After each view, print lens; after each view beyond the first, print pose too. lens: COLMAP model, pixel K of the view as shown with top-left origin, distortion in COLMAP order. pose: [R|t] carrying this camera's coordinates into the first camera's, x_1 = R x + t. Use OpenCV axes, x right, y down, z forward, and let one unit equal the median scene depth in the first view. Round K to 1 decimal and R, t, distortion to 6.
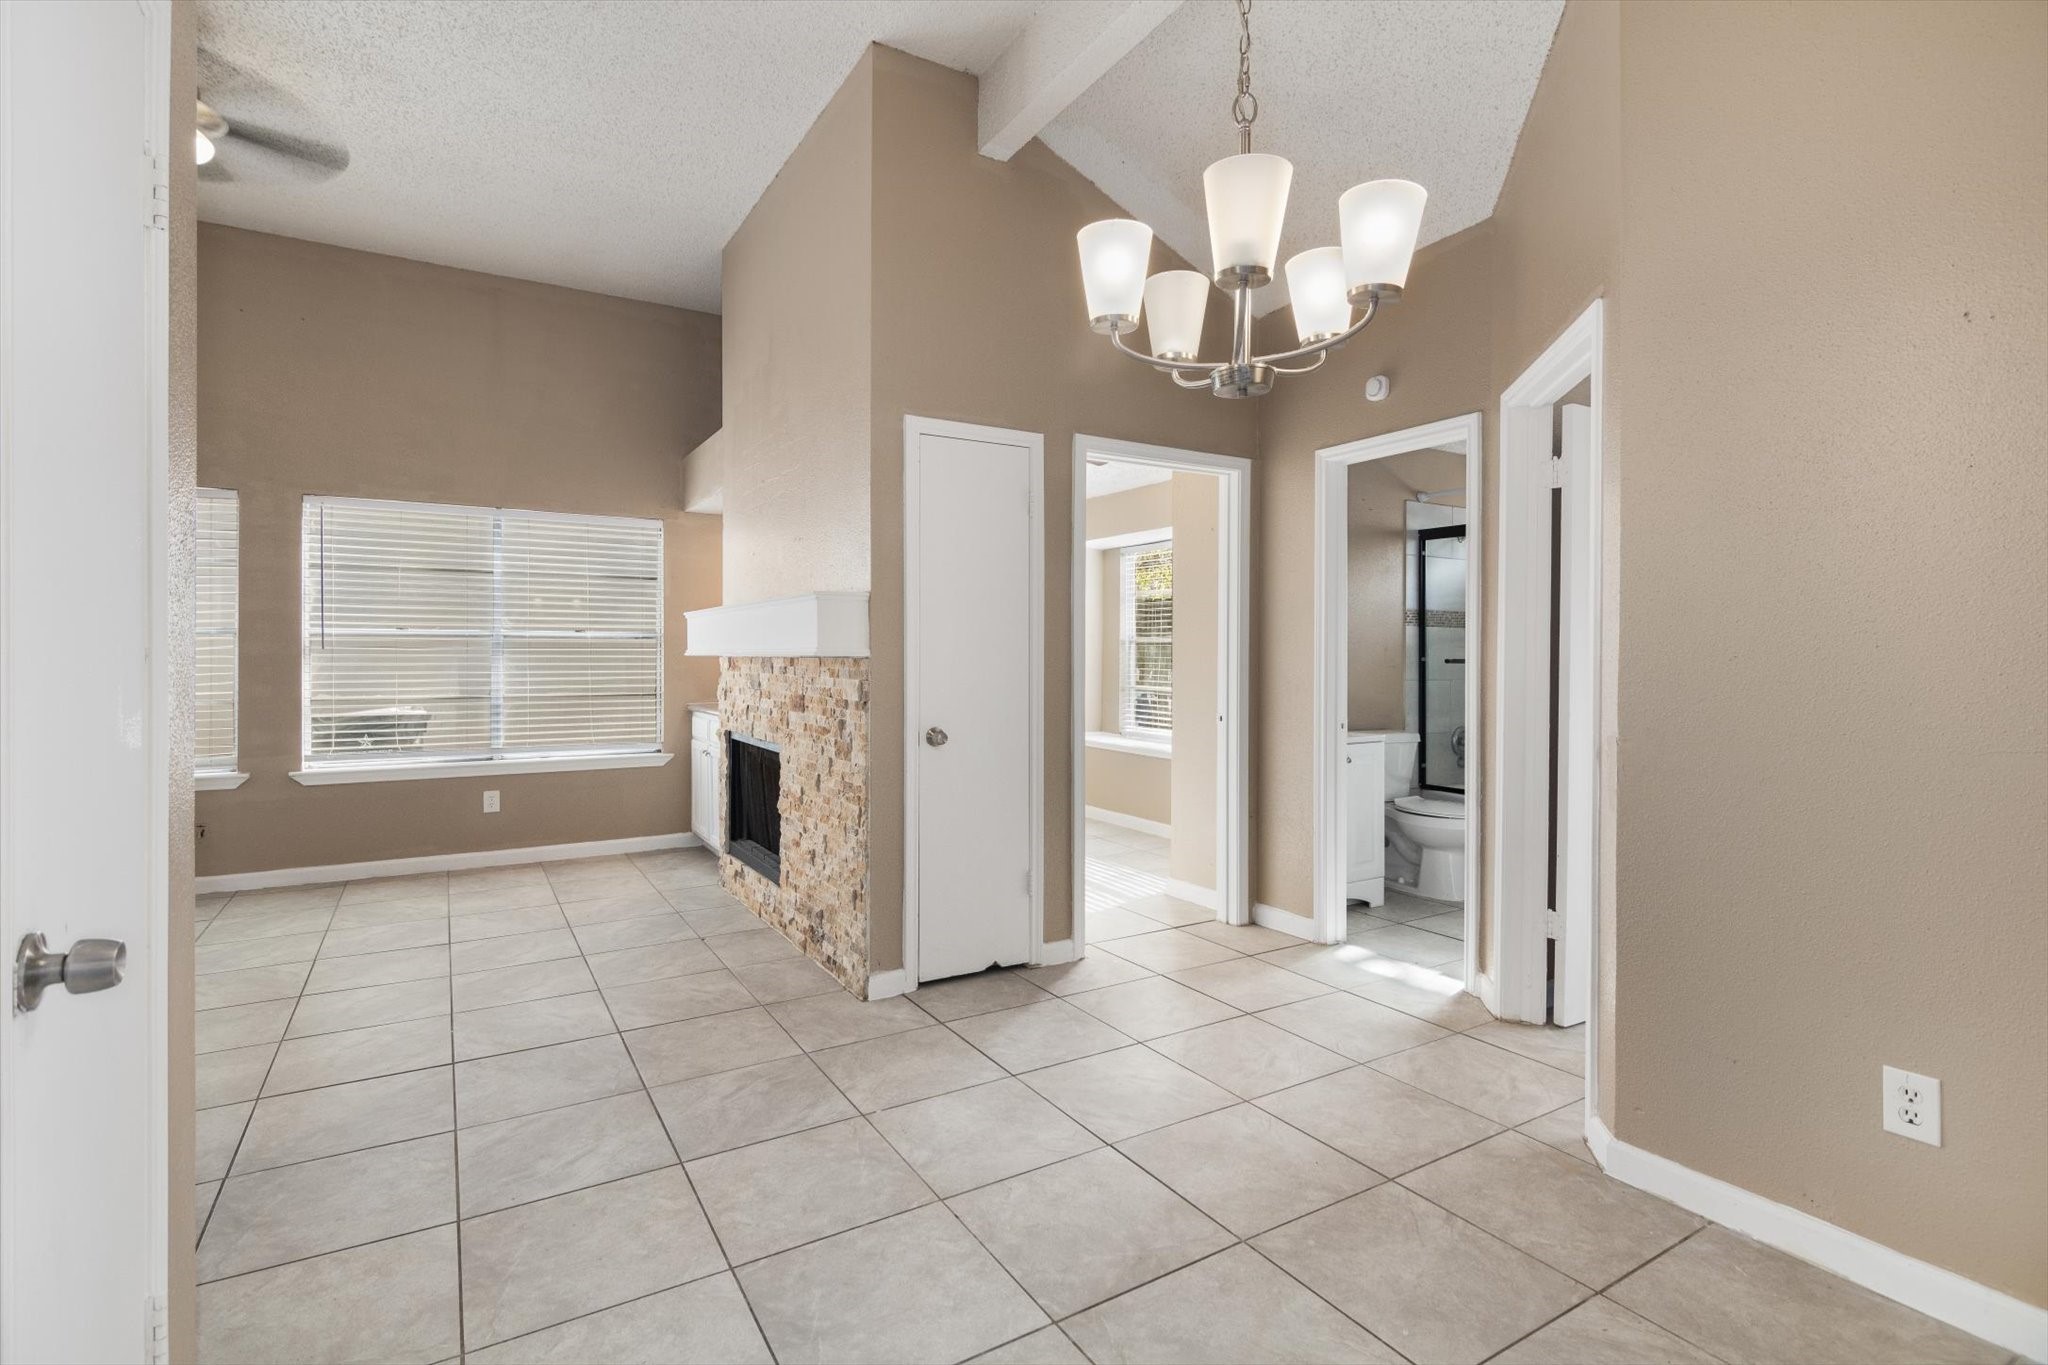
lens RADIAL K [[885.4, 0, 1052.8], [0, 885.4, 659.3], [0, 0, 1]] dist [0.003549, 0.000098]
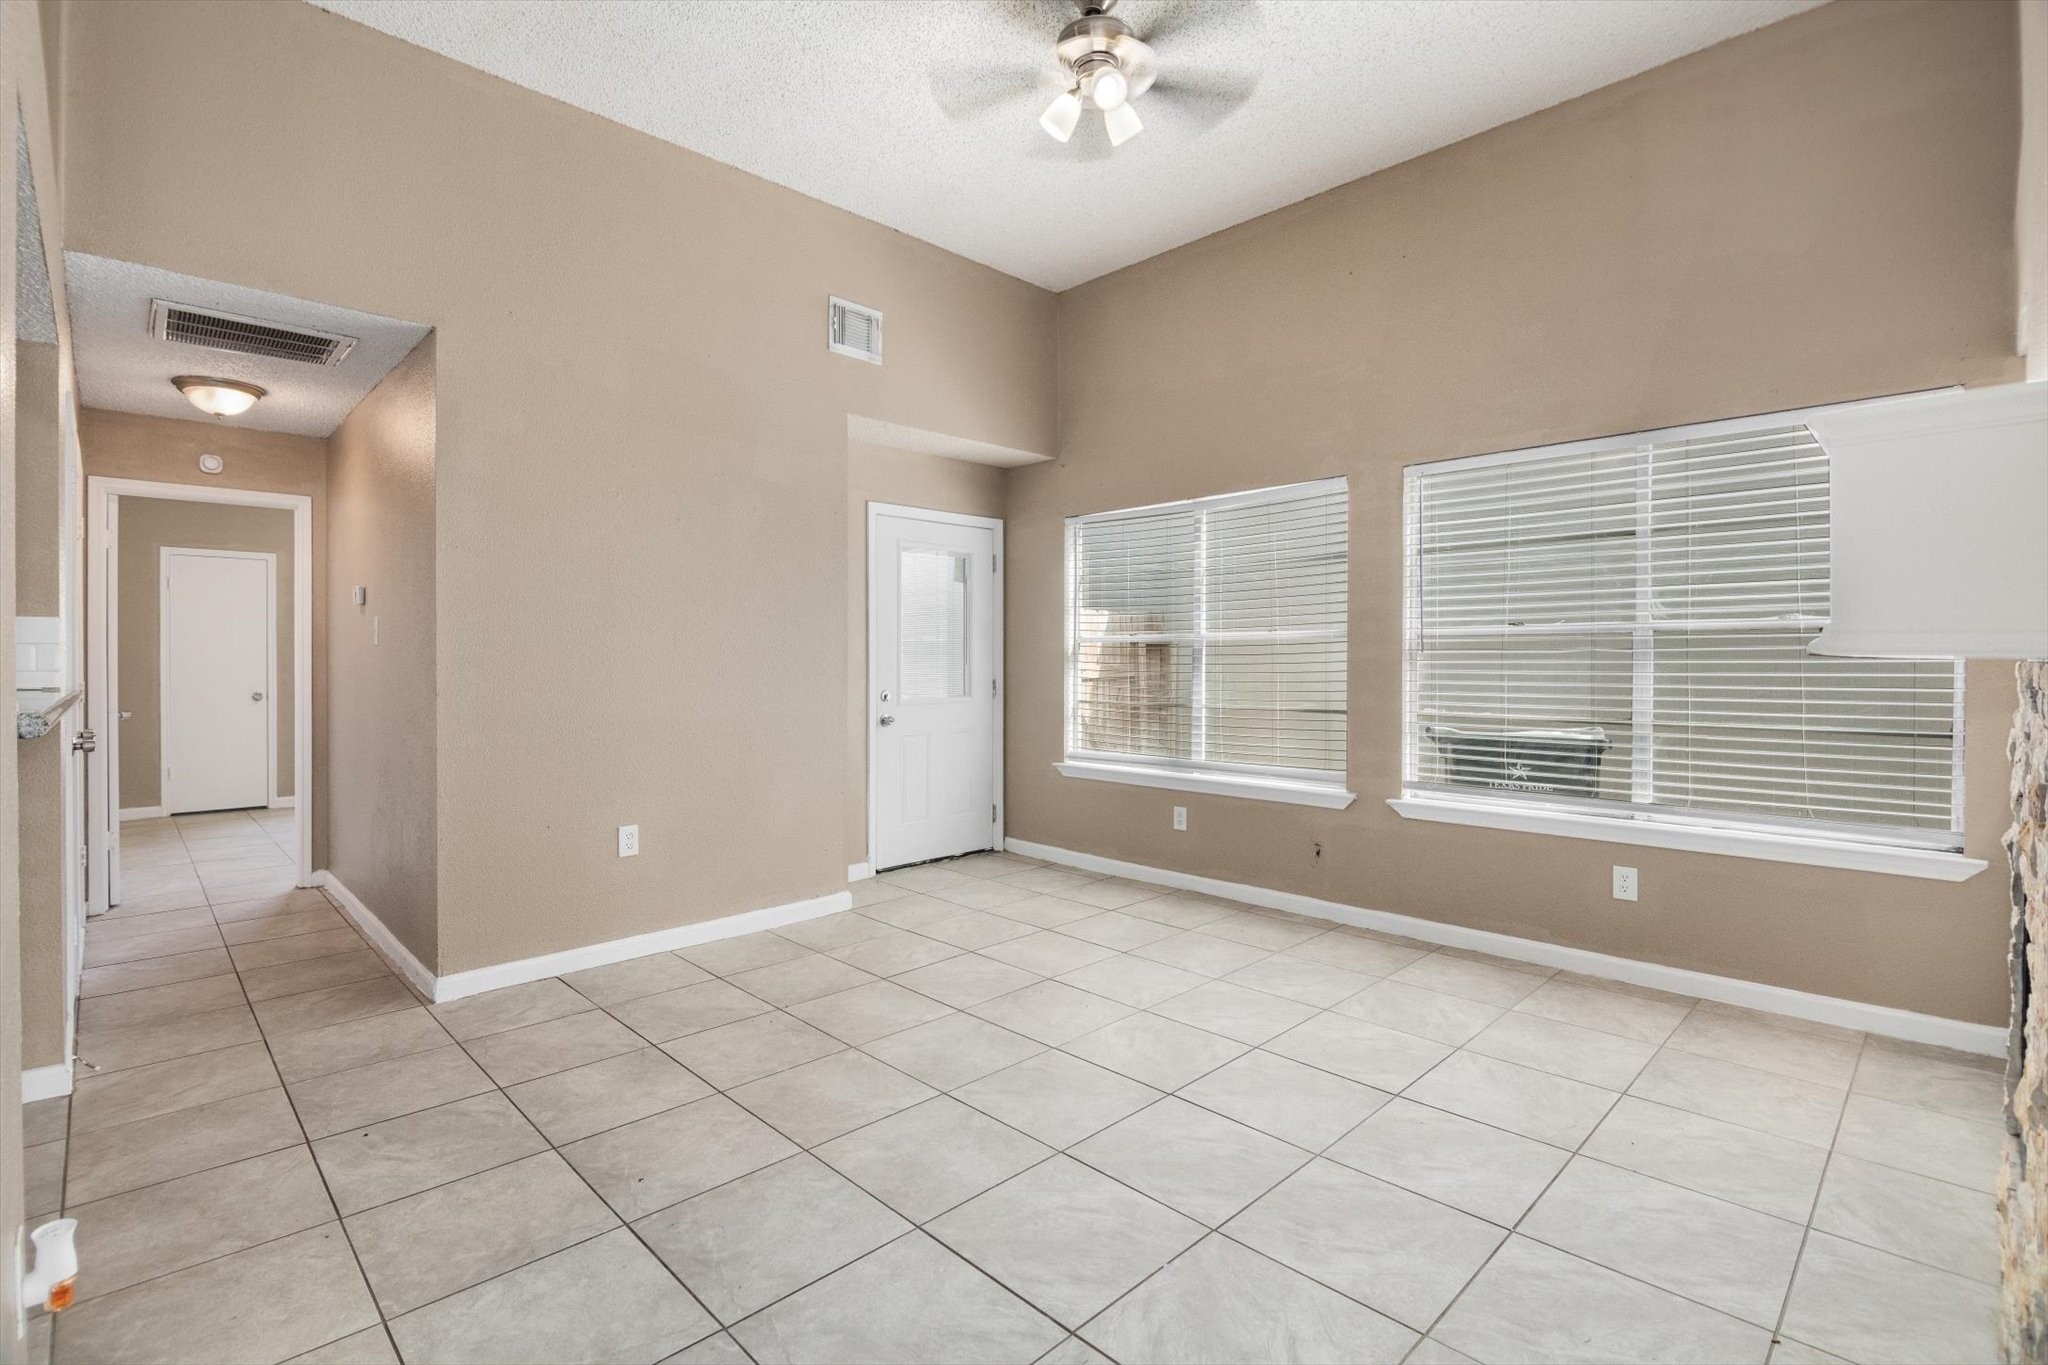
lens RADIAL K [[986.2, 0, 1016.3], [0, 986.2, 663.5], [0, 0, 1]] dist [-0.011750, -0.000758]
pose [[0.197533, 0.003588, -0.980290, -0.013372], [-0.001355, 0.999993, 0.003387, -0.004498], [0.980295, 0.000659, 0.197536, 0.479243]]
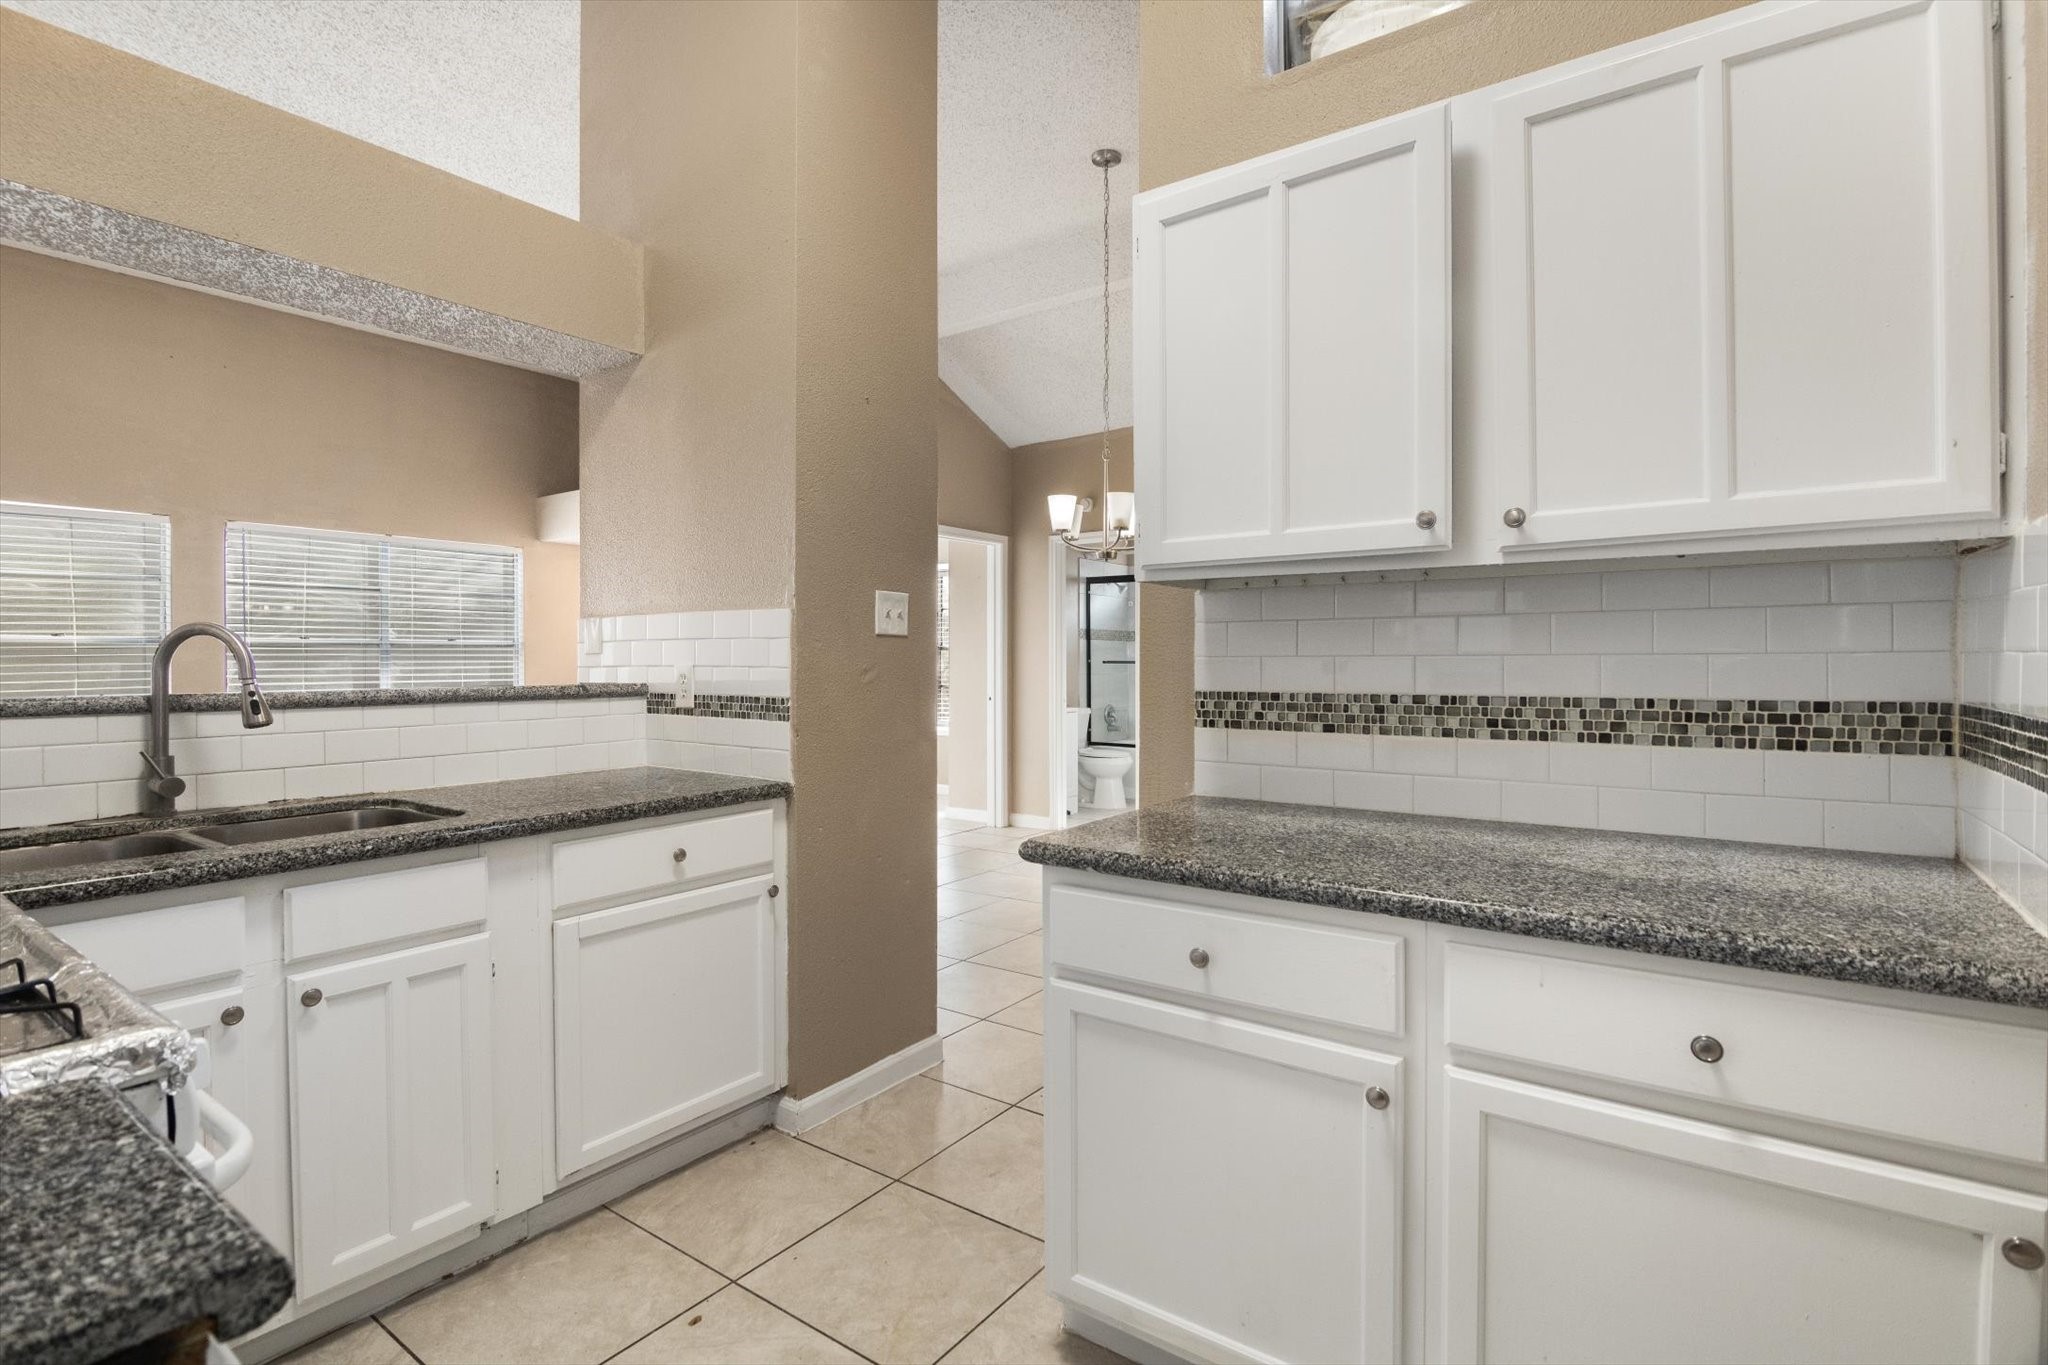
lens RADIAL K [[859.9, 0, 1012.3], [0, 859.9, 659.9], [0, 0, 1]] dist [-0.001362, -0.000209]
pose [[0.927419, -0.003529, 0.374009, -0.331792], [0.004510, 0.999988, -0.001749, 0.000312], [-0.373998, 0.003309, 0.927424, -0.422318]]
